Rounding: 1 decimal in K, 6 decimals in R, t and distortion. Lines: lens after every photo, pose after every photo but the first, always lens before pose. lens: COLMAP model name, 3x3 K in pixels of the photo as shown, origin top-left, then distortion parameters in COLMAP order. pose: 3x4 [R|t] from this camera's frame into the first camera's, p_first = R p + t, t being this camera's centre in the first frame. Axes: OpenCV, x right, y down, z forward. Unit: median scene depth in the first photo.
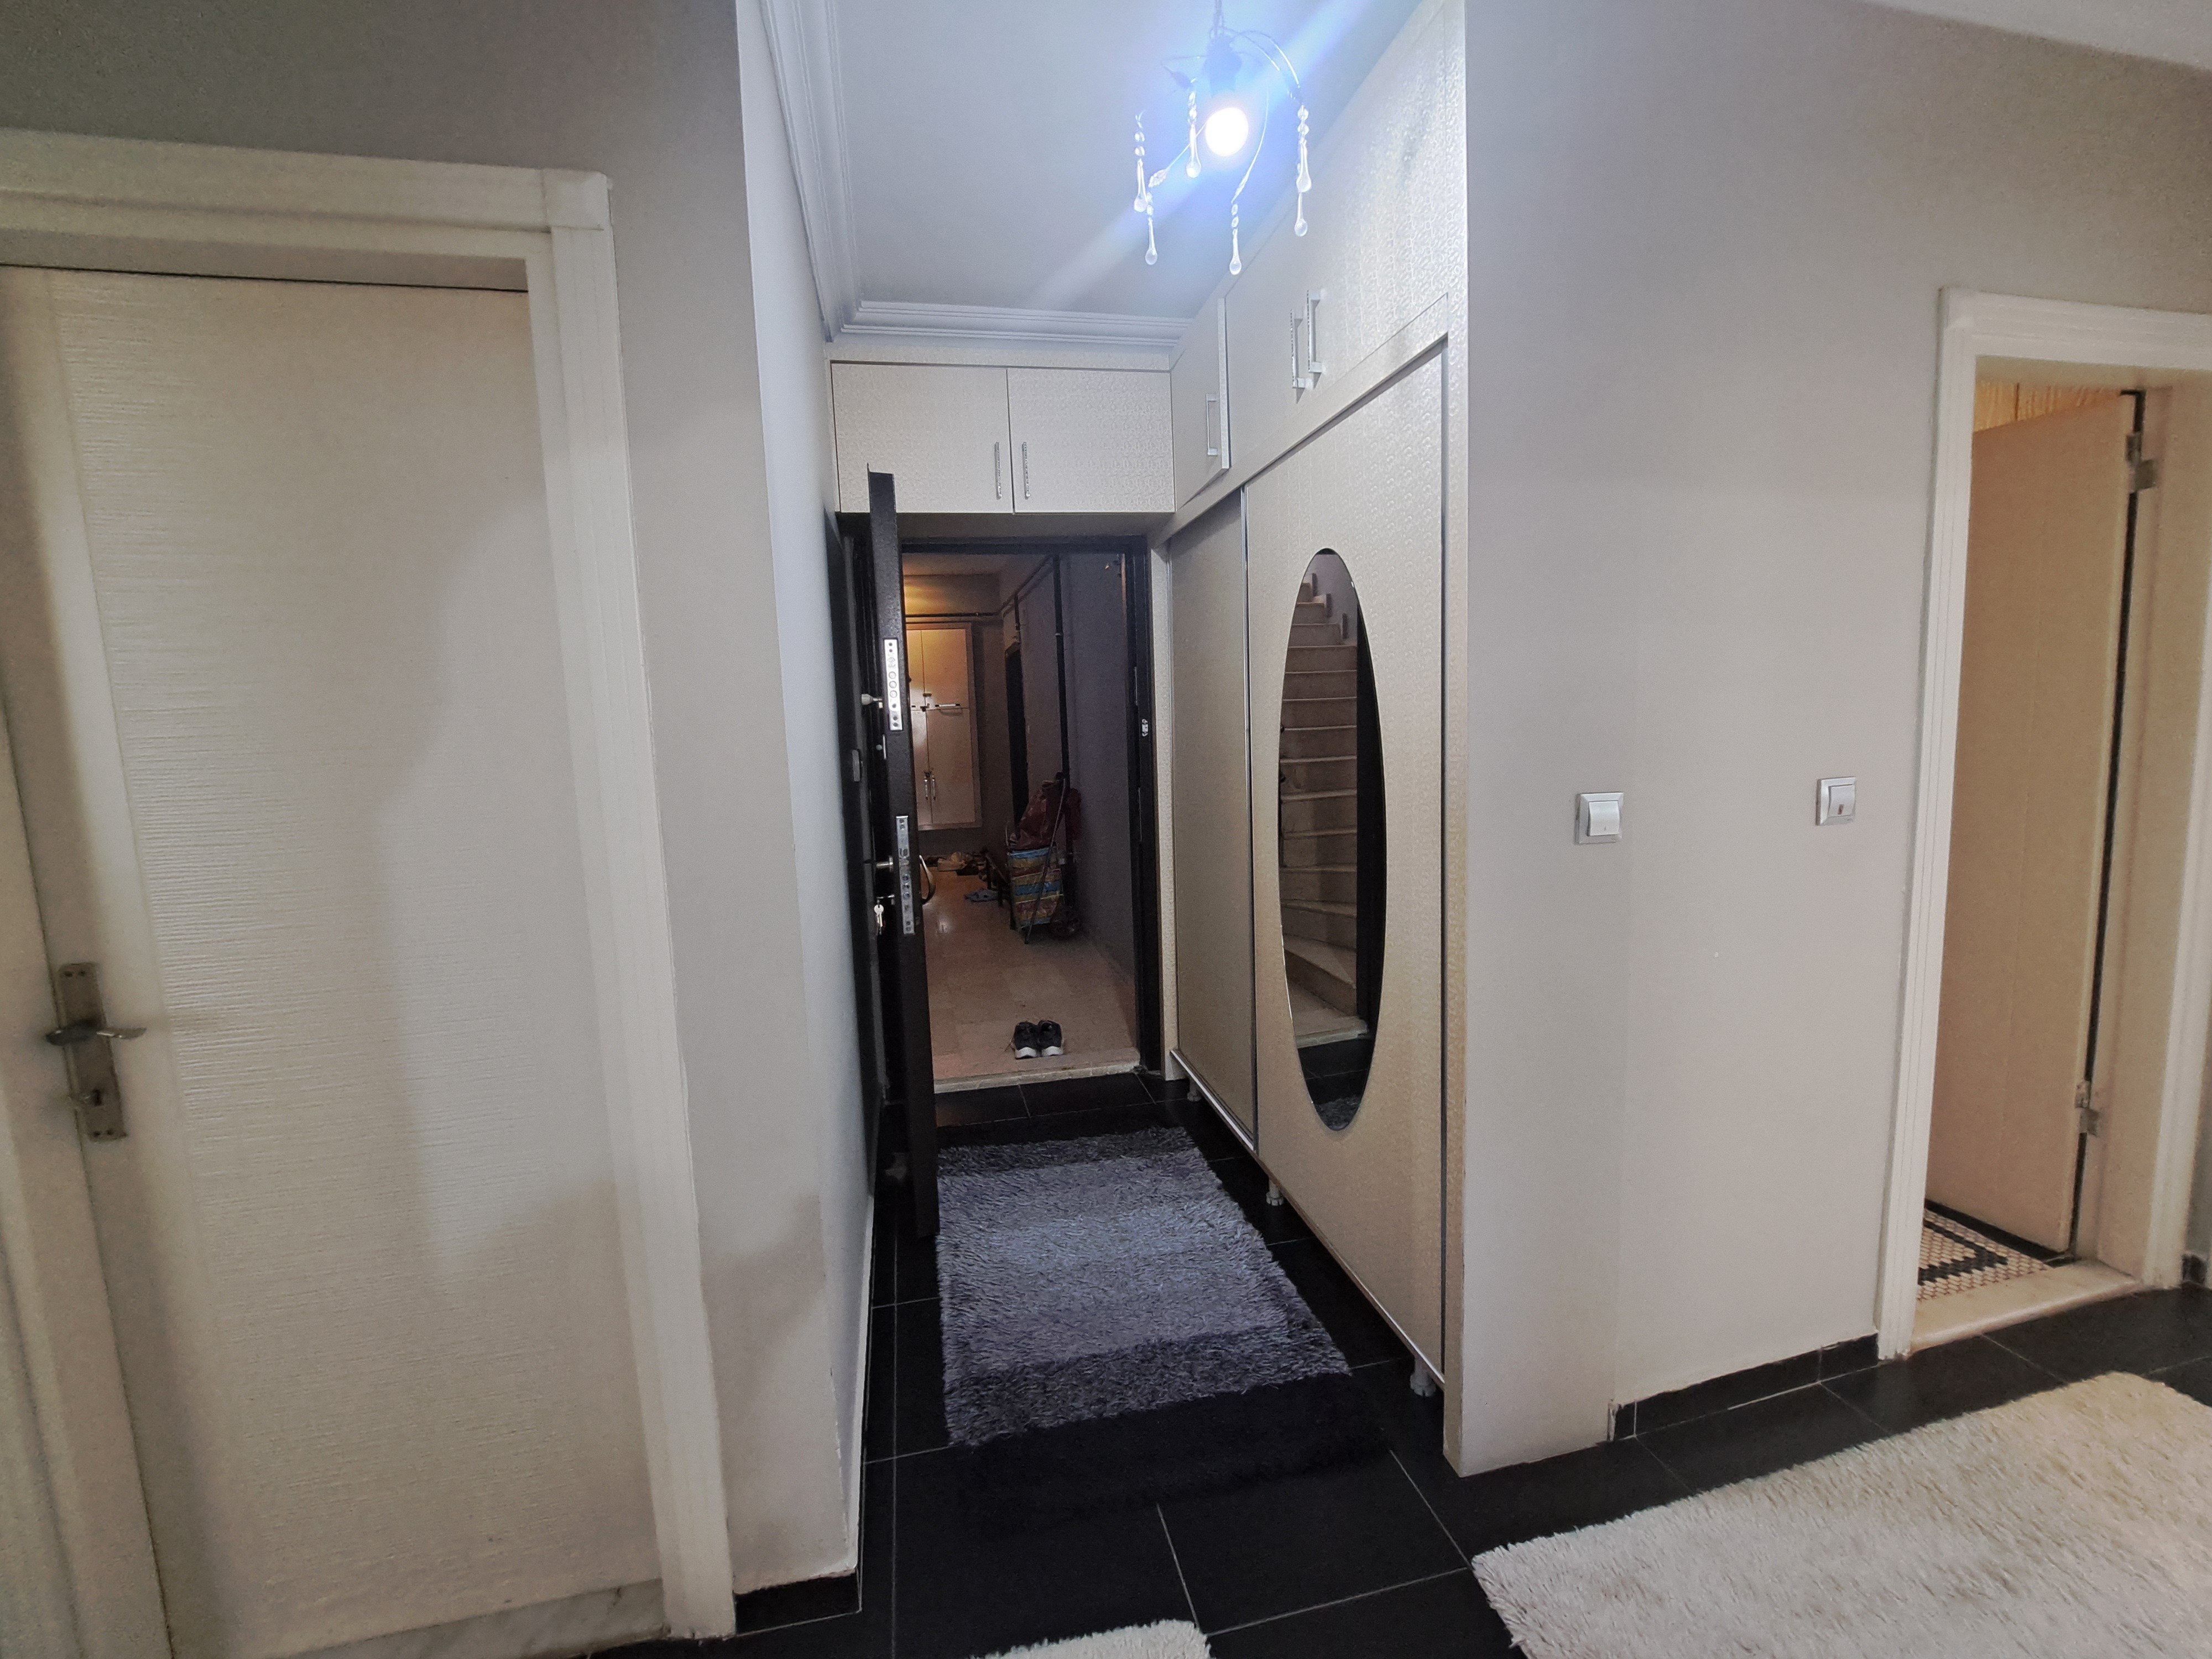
lens RADIAL K [[869.8, 0, 1085.9], [0, 869.8, 806.1], [0, 0, 1]] dist [-0.015037, -0.000051]
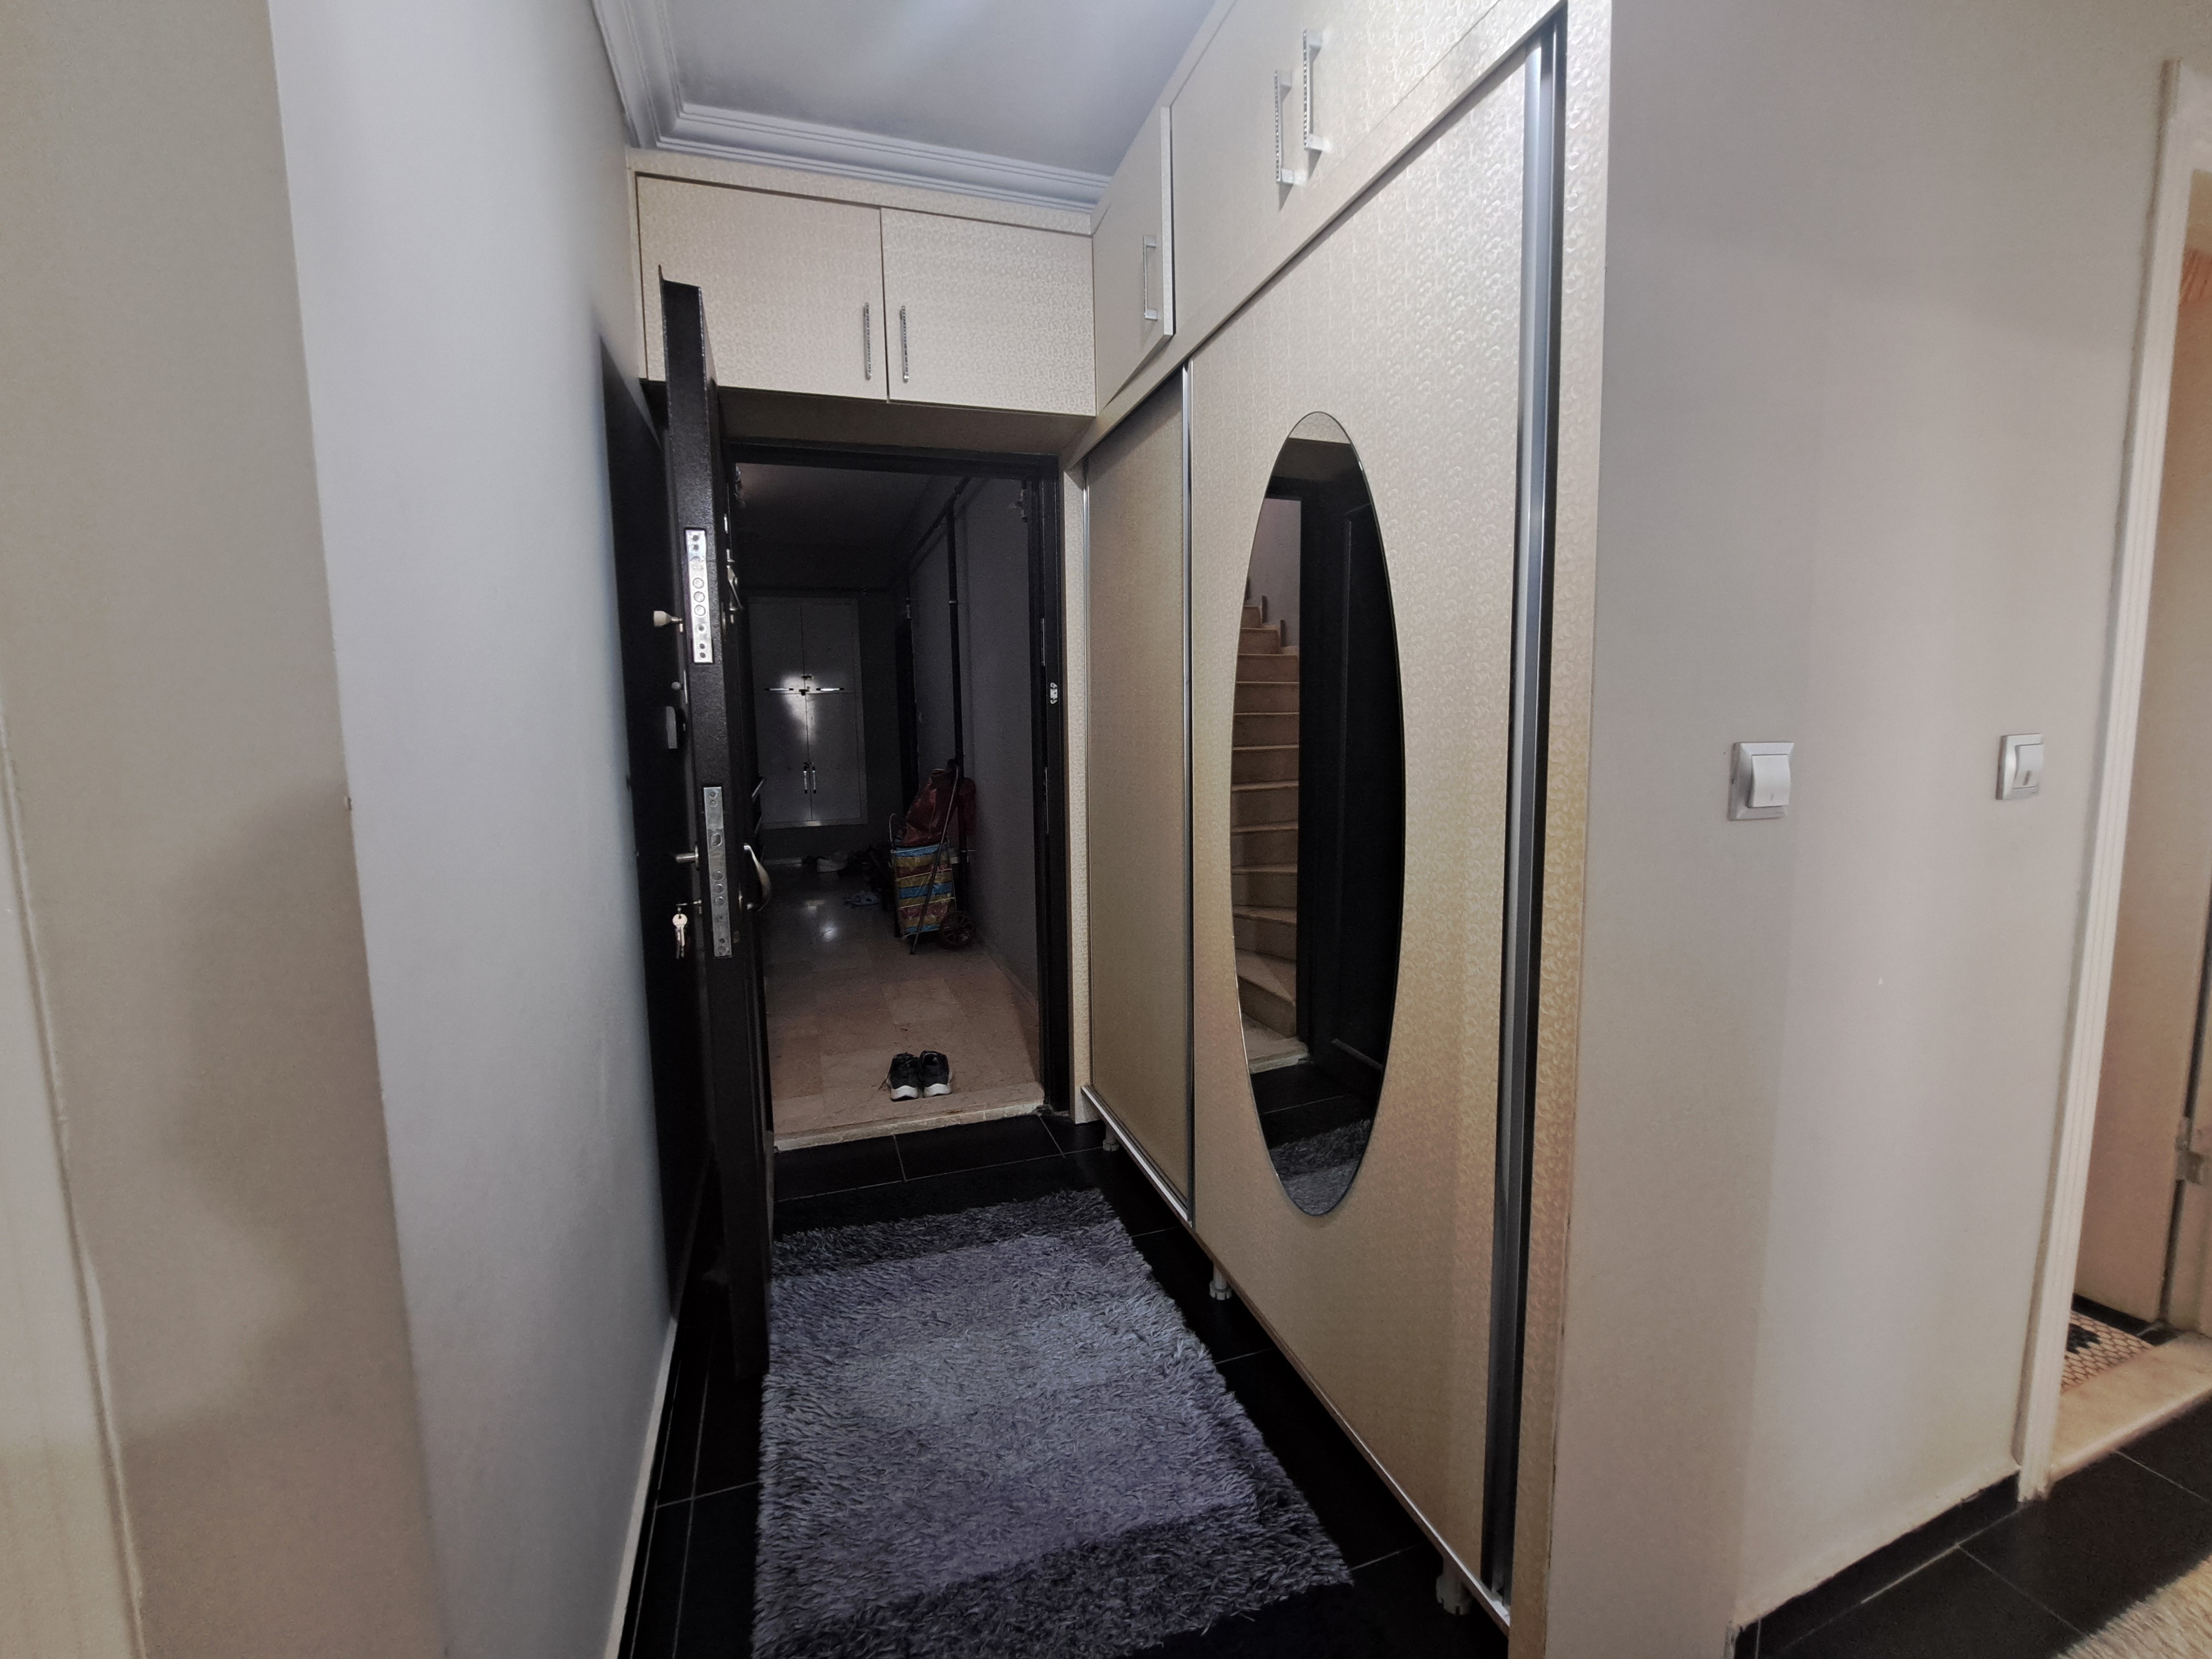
lens RADIAL K [[874.6, 0, 1082.6], [0, 874.6, 806.8], [0, 0, 1]] dist [-0.016647, 0.000013]
pose [[0.993623, 0.008107, 0.112458, 0.005254], [-0.007945, 0.999967, -0.001888, 0.028081], [-0.112470, 0.000982, 0.993655, 0.290955]]
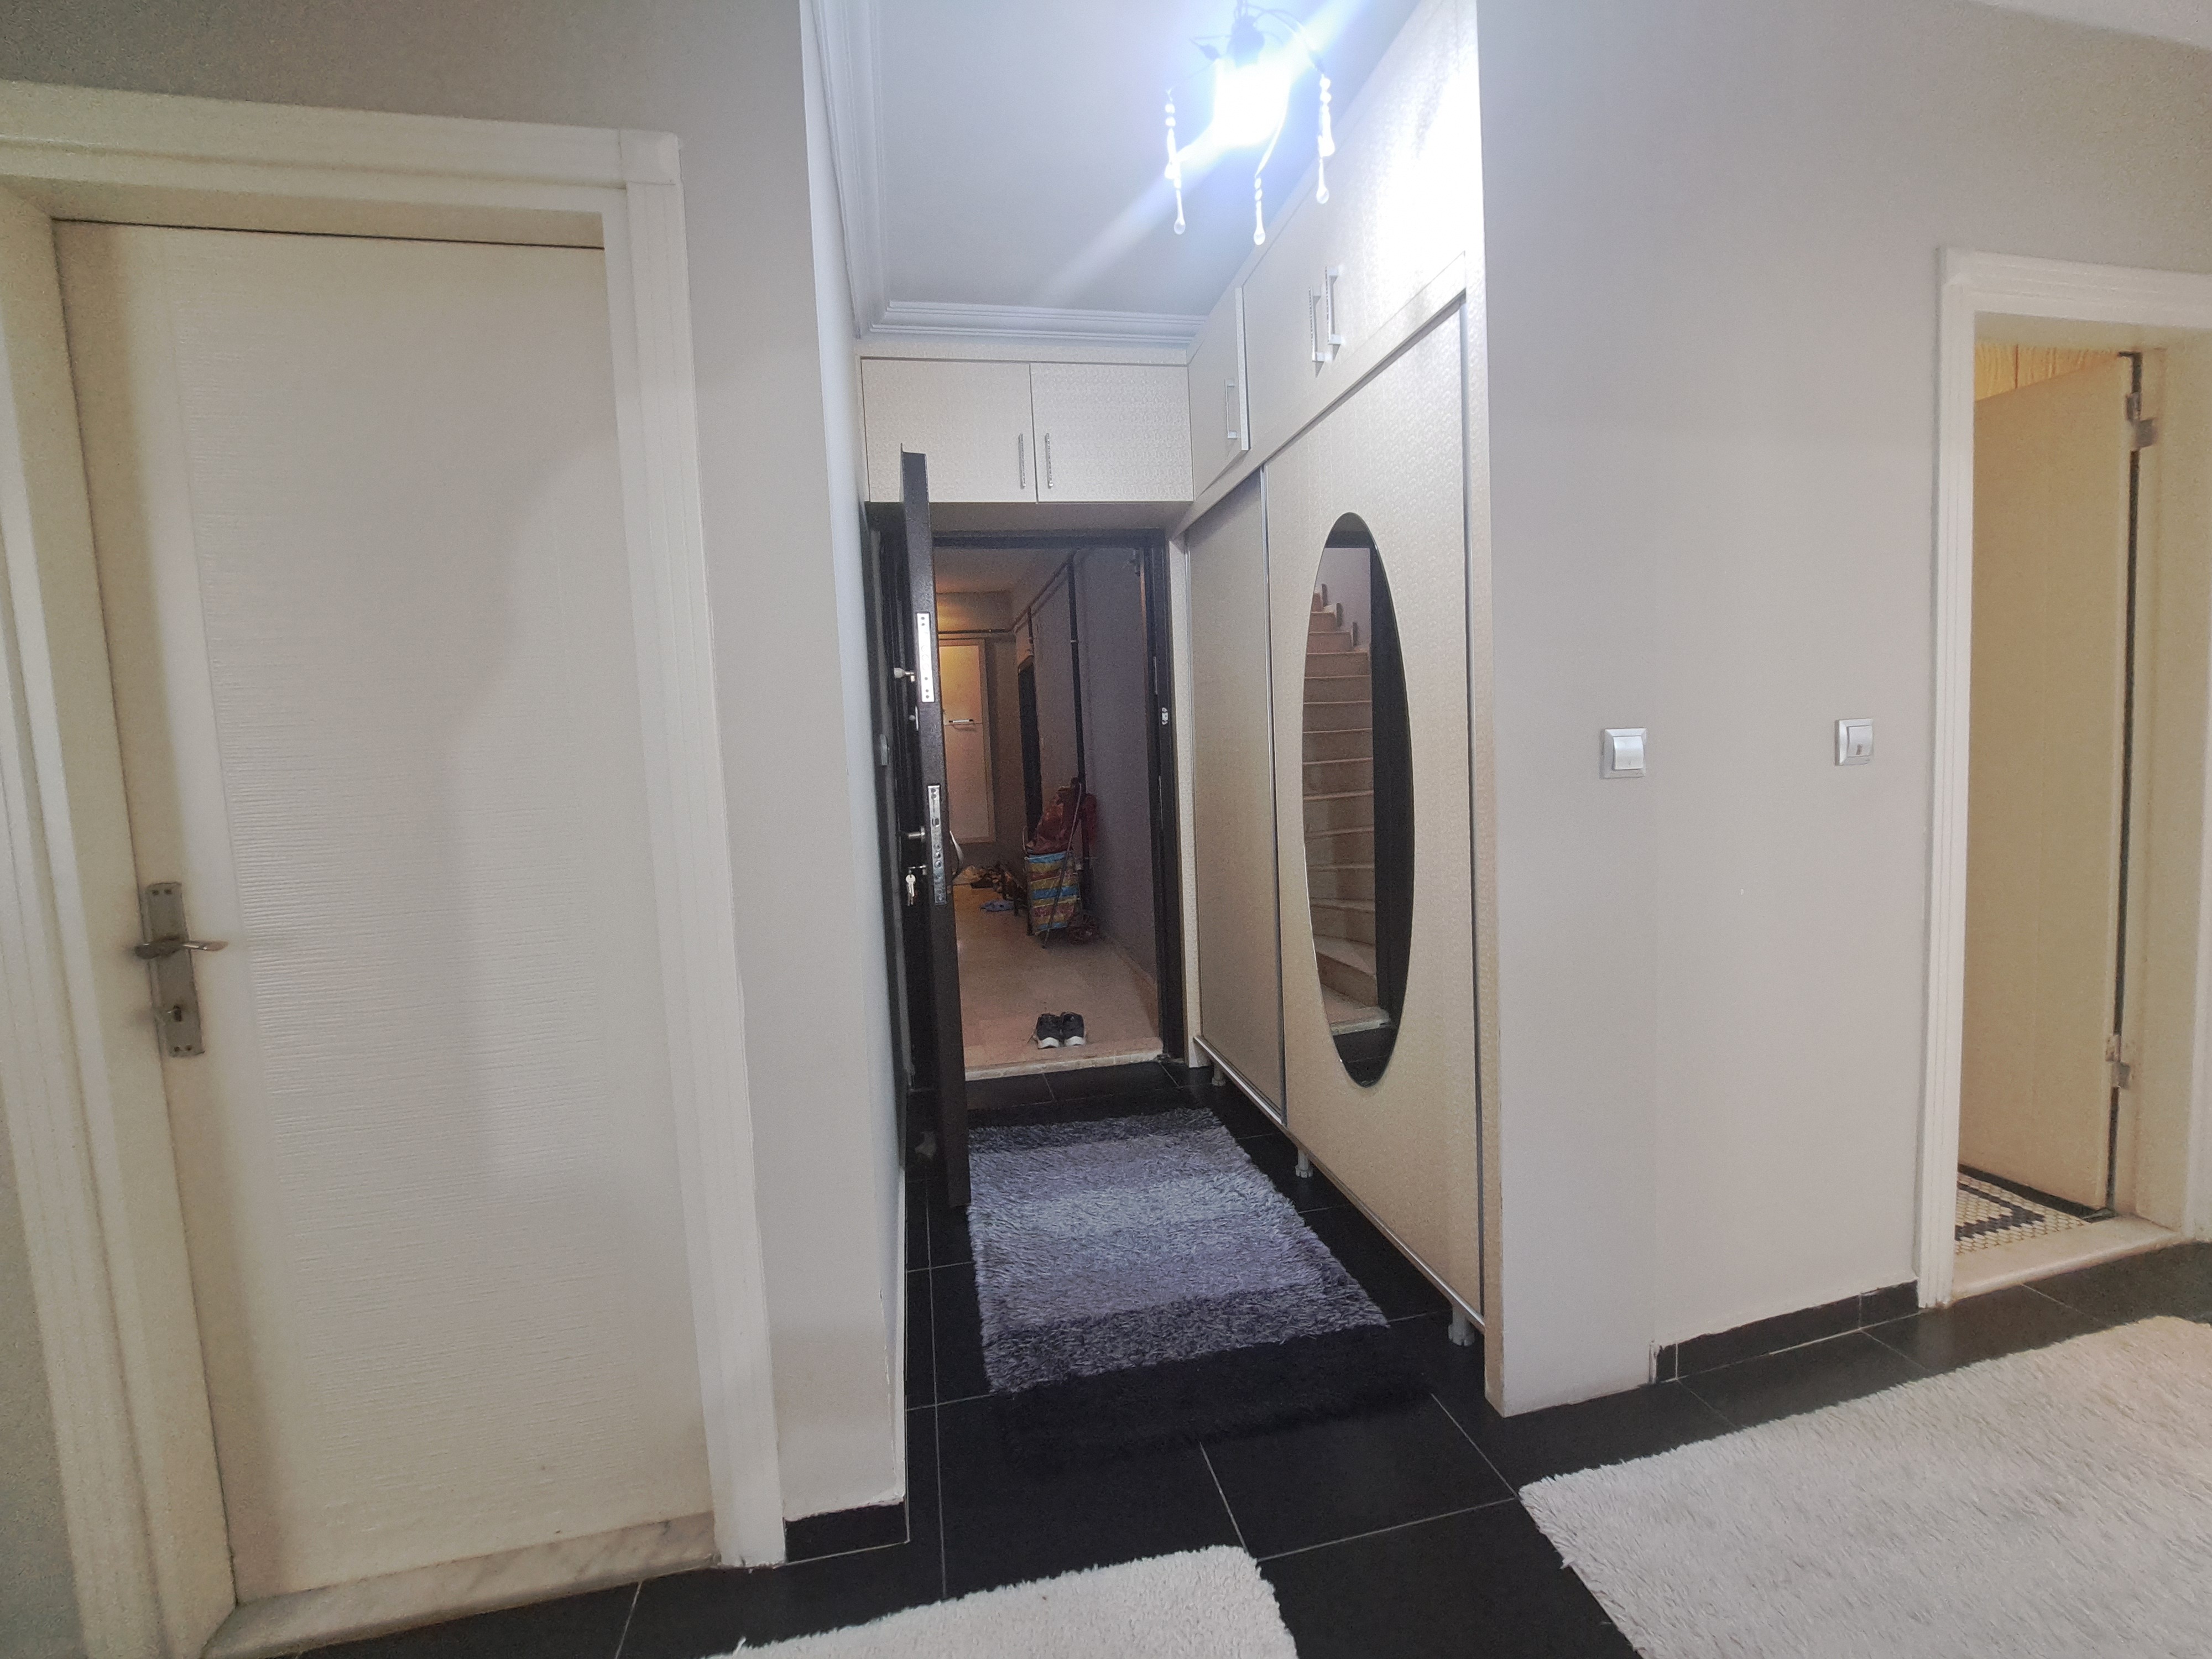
lens RADIAL K [[869.8, 0, 1085.9], [0, 869.8, 806.1], [0, 0, 1]] dist [-0.015037, -0.000051]
pose [[0.999919, -0.009005, -0.009028, -0.025799], [0.008707, 0.999434, -0.032479, 0.075046], [0.009315, 0.032398, 0.999432, -0.020653]]
